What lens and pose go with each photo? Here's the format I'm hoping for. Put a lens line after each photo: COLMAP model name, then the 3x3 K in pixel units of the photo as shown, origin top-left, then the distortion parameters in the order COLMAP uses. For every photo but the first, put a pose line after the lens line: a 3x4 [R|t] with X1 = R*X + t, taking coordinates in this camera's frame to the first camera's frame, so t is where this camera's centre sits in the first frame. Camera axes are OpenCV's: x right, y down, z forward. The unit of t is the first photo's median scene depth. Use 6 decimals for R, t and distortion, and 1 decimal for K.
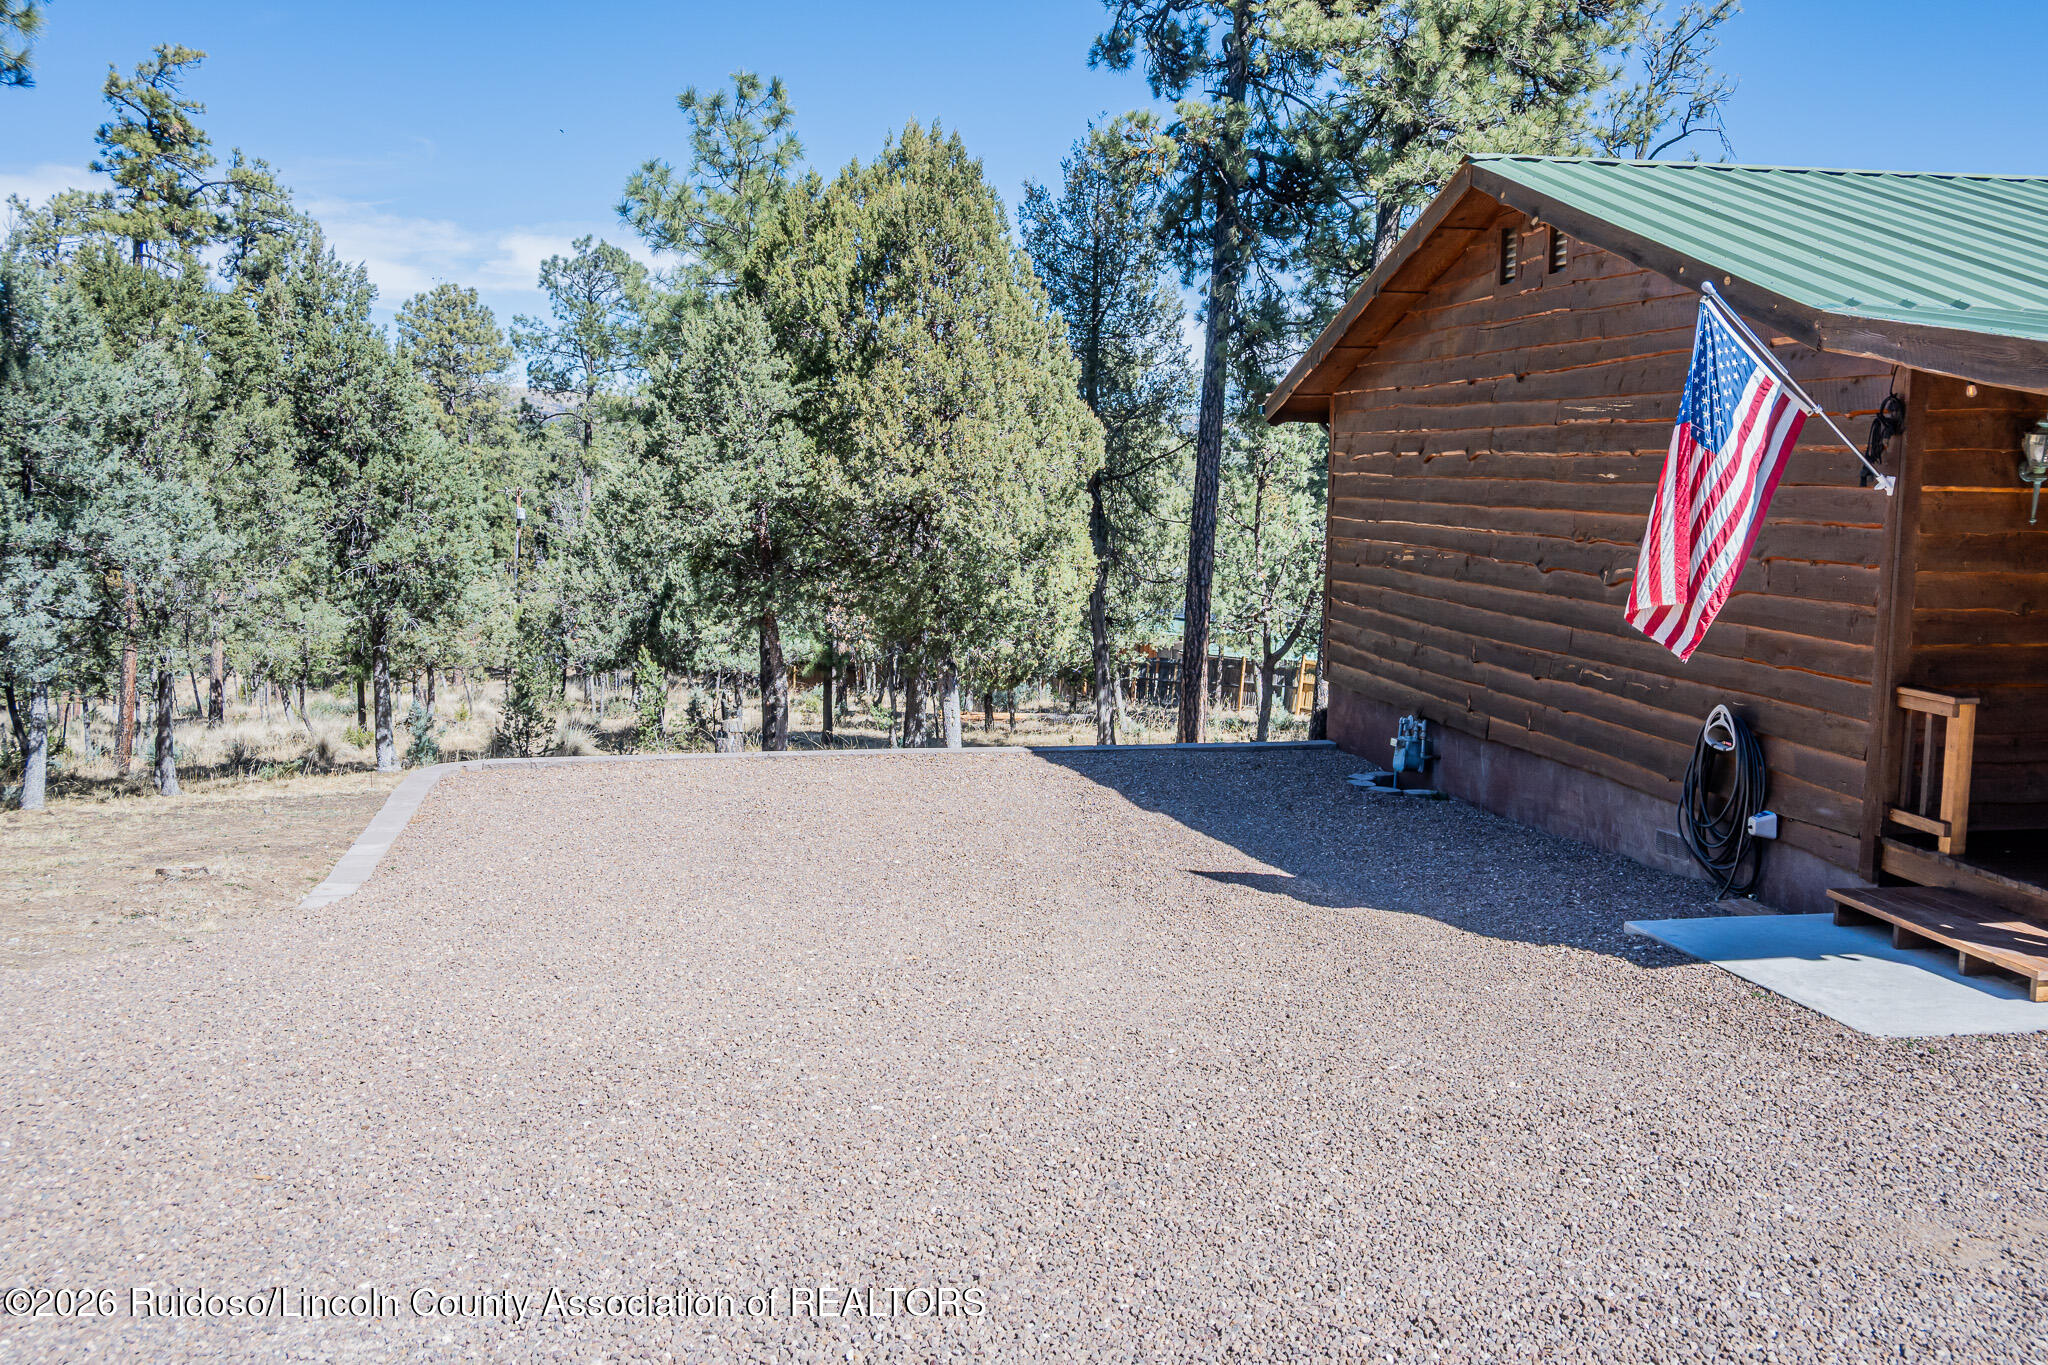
lens RADIAL K [[1825.7, 0, 1024.0], [0, 1825.7, 682.5], [0, 0, 1]] dist [0.015850, -0.003718]
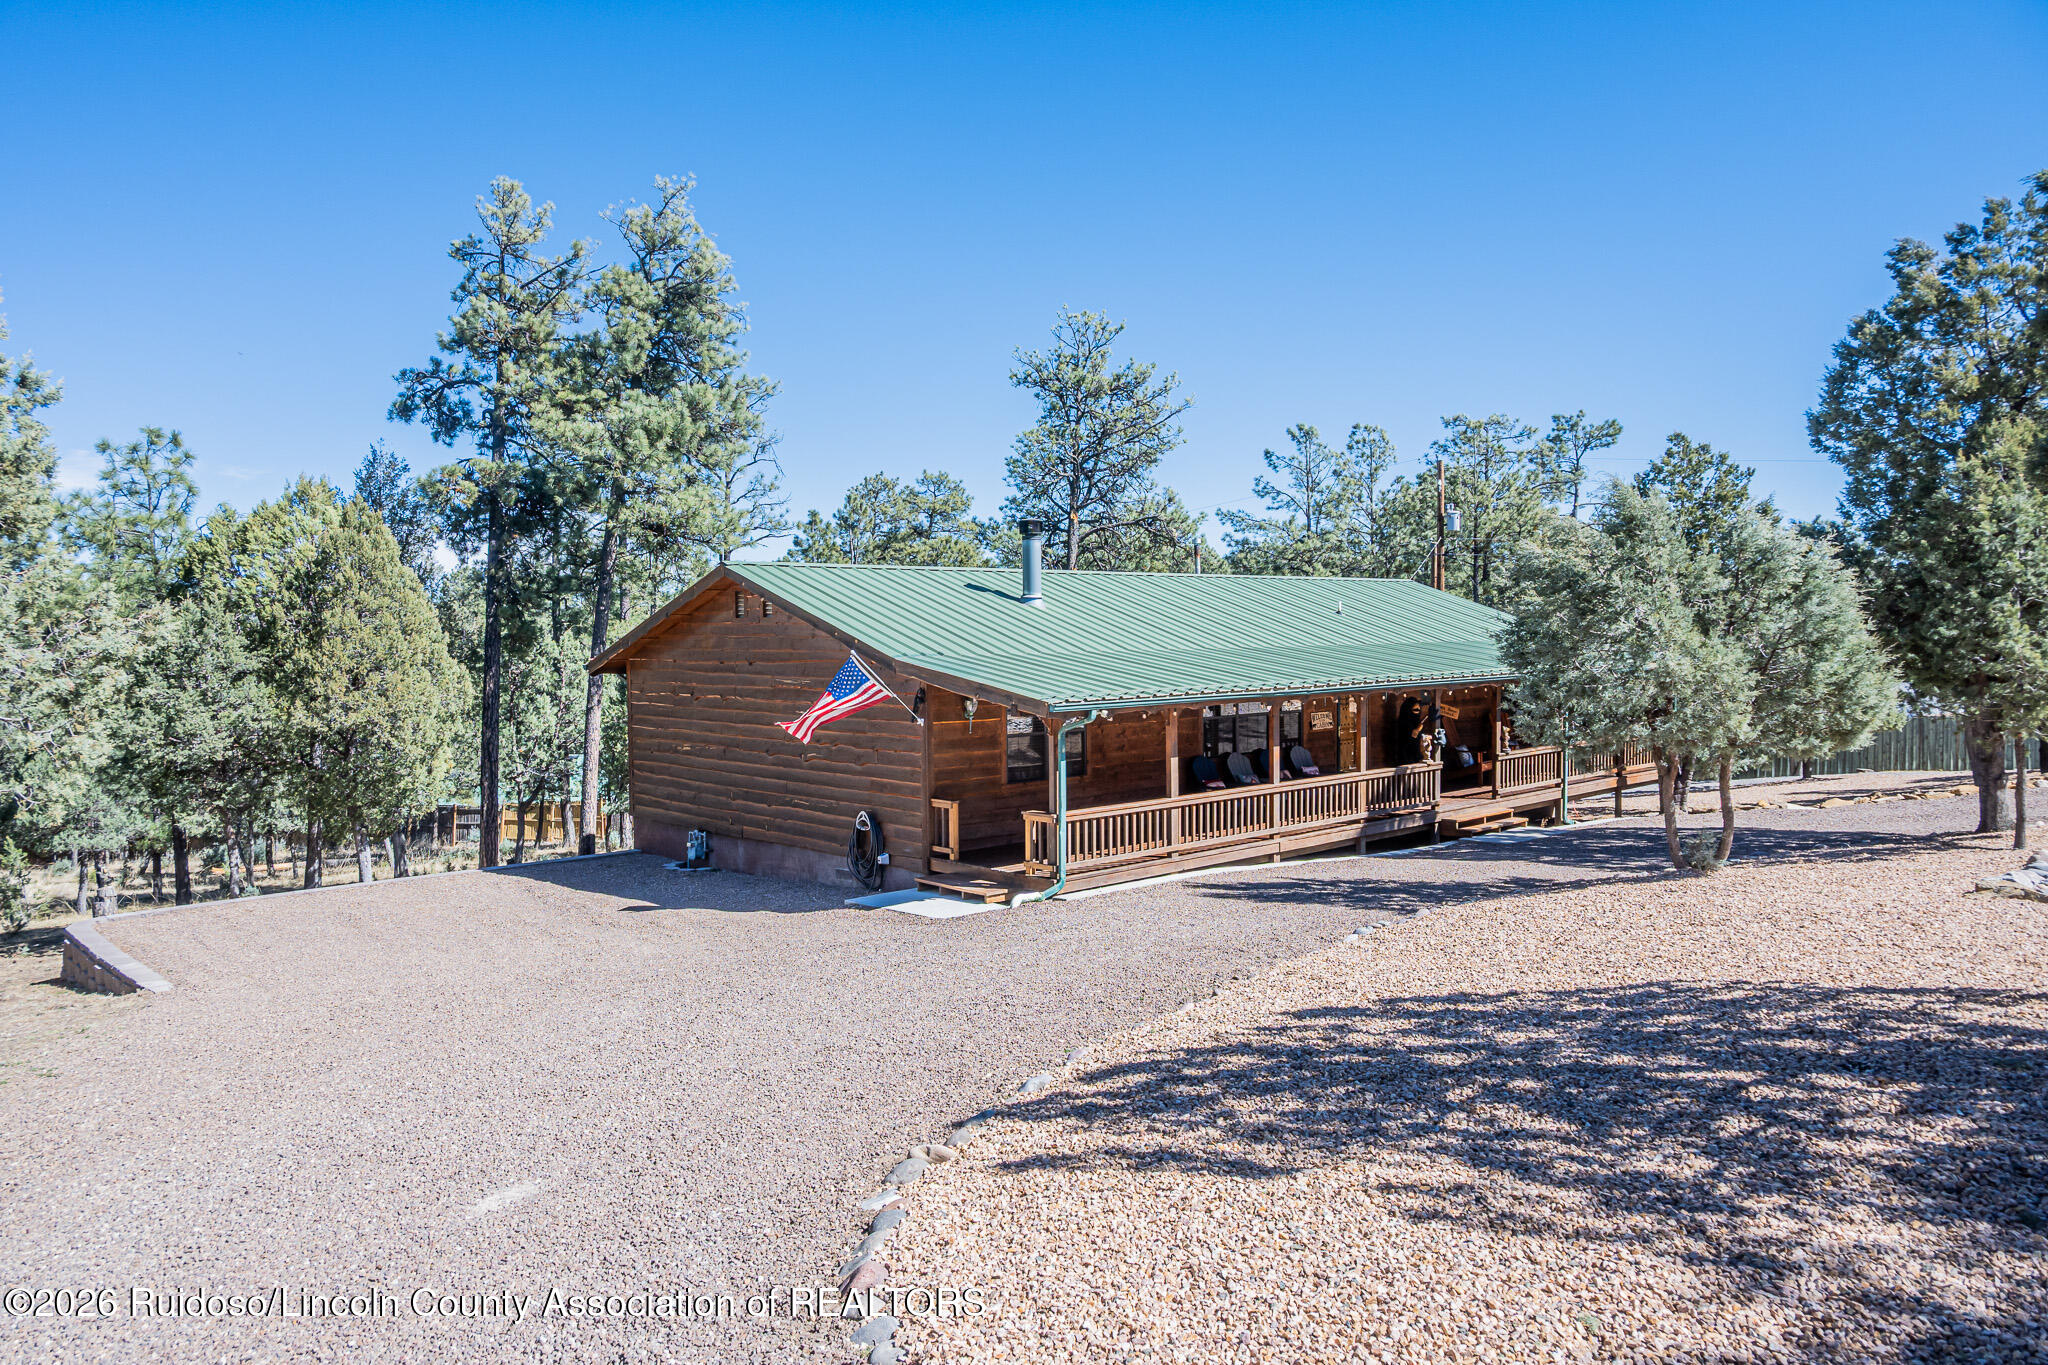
lens RADIAL K [[1451.7, 0, 1024.0], [0, 1451.7, 682.5], [0, 0, 1]] dist [0.010350, -0.002423]
pose [[0.852527, -0.037373, 0.521345, -0.342686], [0.081321, 0.994778, -0.061669, -0.017033], [-0.516318, 0.094971, 0.851115, -0.600606]]
